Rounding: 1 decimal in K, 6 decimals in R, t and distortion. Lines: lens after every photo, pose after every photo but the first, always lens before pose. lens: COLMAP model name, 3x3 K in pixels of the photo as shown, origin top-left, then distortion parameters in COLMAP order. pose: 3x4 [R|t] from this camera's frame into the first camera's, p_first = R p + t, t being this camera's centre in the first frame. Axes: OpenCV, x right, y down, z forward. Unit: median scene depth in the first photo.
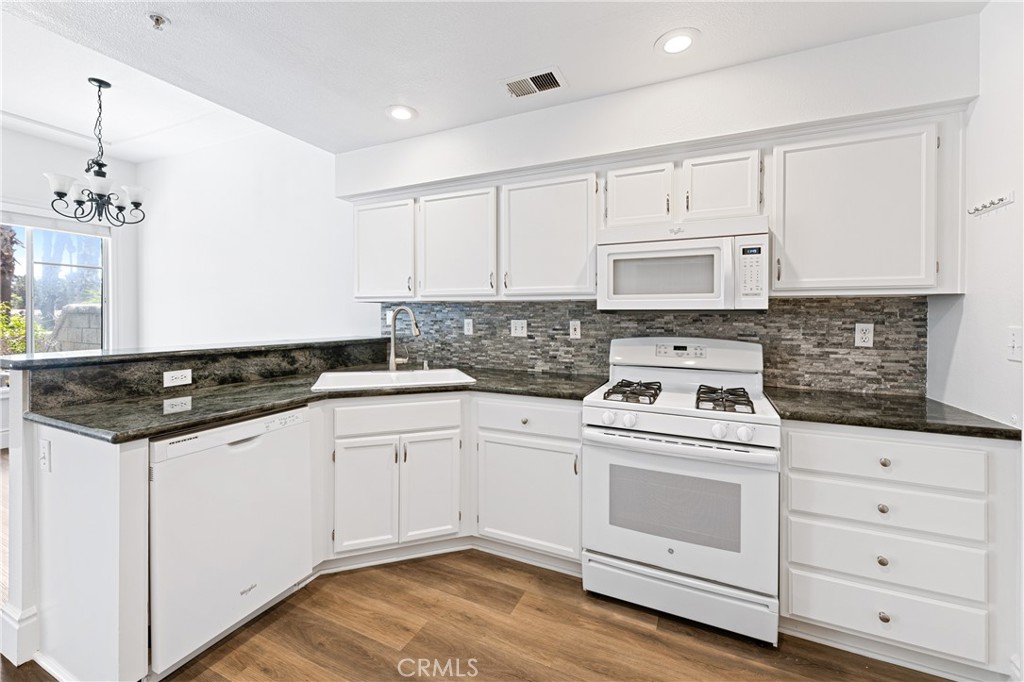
lens RADIAL K [[417.4, 0, 502.7], [0, 417.4, 318.9], [0, 0, 1]] dist [0.004183, -0.000410]
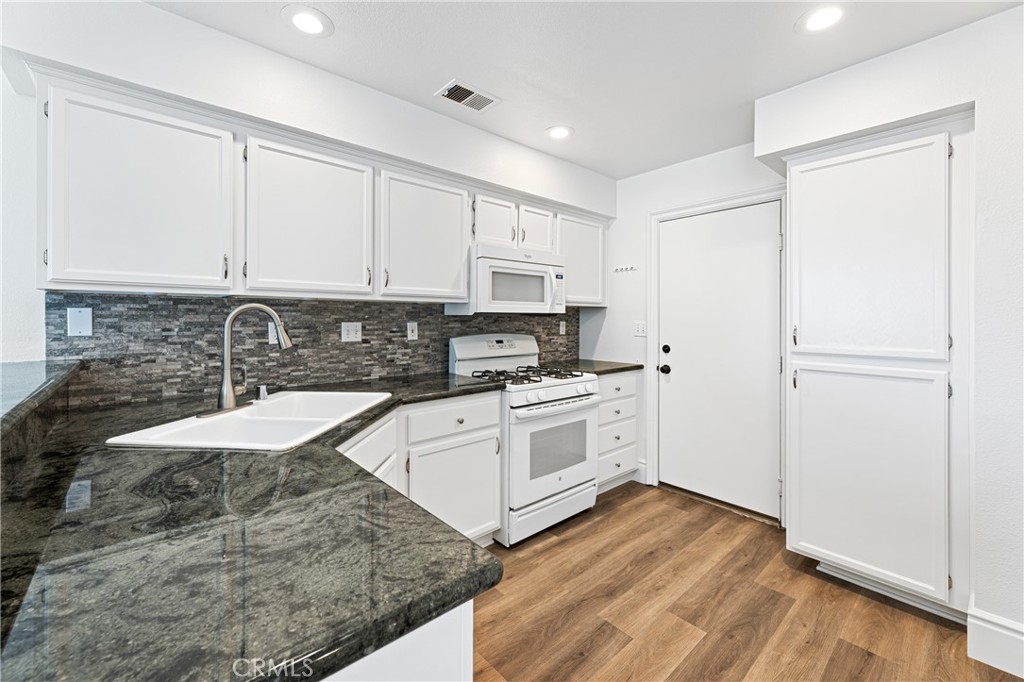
lens RADIAL K [[417.4, 0, 507.2], [0, 417.4, 316.9], [0, 0, 1]] dist [0.004183, -0.000410]
pose [[0.401454, -0.003351, 0.915873, -0.660746], [0.005073, 0.999986, 0.001435, -0.009014], [-0.915865, 0.004071, 0.401466, 0.380485]]
